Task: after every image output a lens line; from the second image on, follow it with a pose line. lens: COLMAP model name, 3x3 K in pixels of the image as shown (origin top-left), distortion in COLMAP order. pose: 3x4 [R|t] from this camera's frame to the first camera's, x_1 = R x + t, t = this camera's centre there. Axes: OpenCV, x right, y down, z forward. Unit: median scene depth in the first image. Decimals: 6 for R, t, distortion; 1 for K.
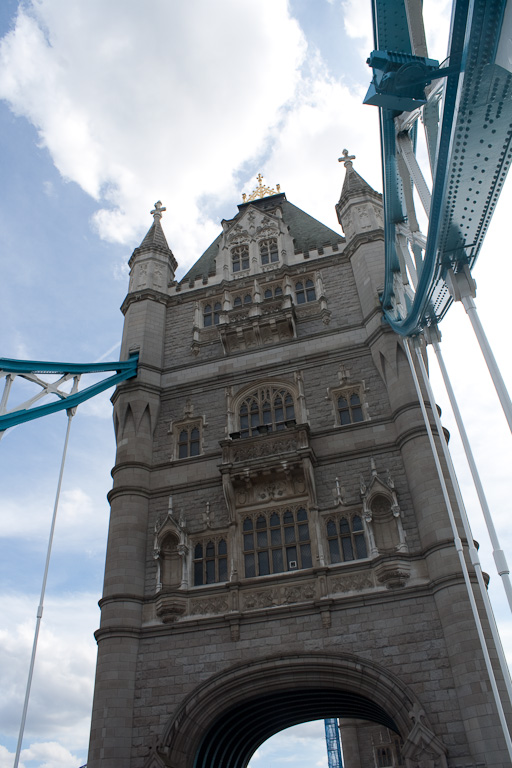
lens RADIAL K [[636.6, 0, 256.0], [0, 636.6, 384.0], [0, 0, 1]] dist [-0.181652, 0.152187]
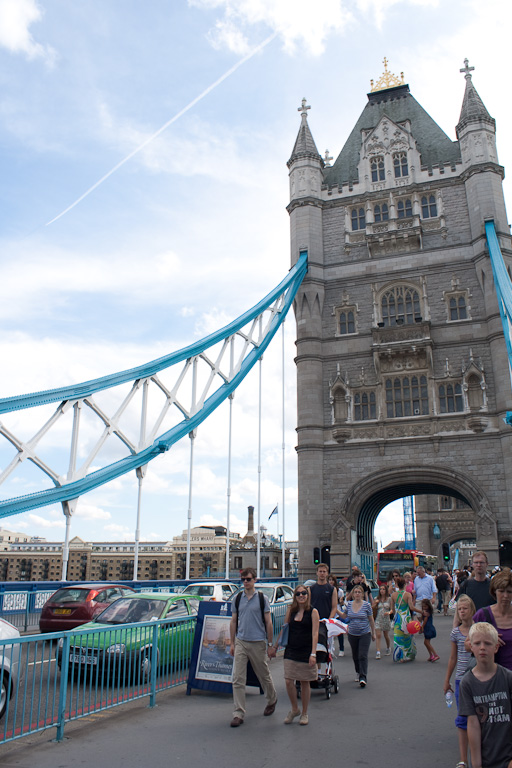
lens RADIAL K [[636.6, 0, 256.0], [0, 636.6, 384.0], [0, 0, 1]] dist [-0.181652, 0.152187]
pose [[0.994996, 0.025183, -0.096692, -0.184093], [0.014932, 0.919375, 0.393099, -0.393918], [0.098795, -0.392575, 0.914398, -0.479520]]
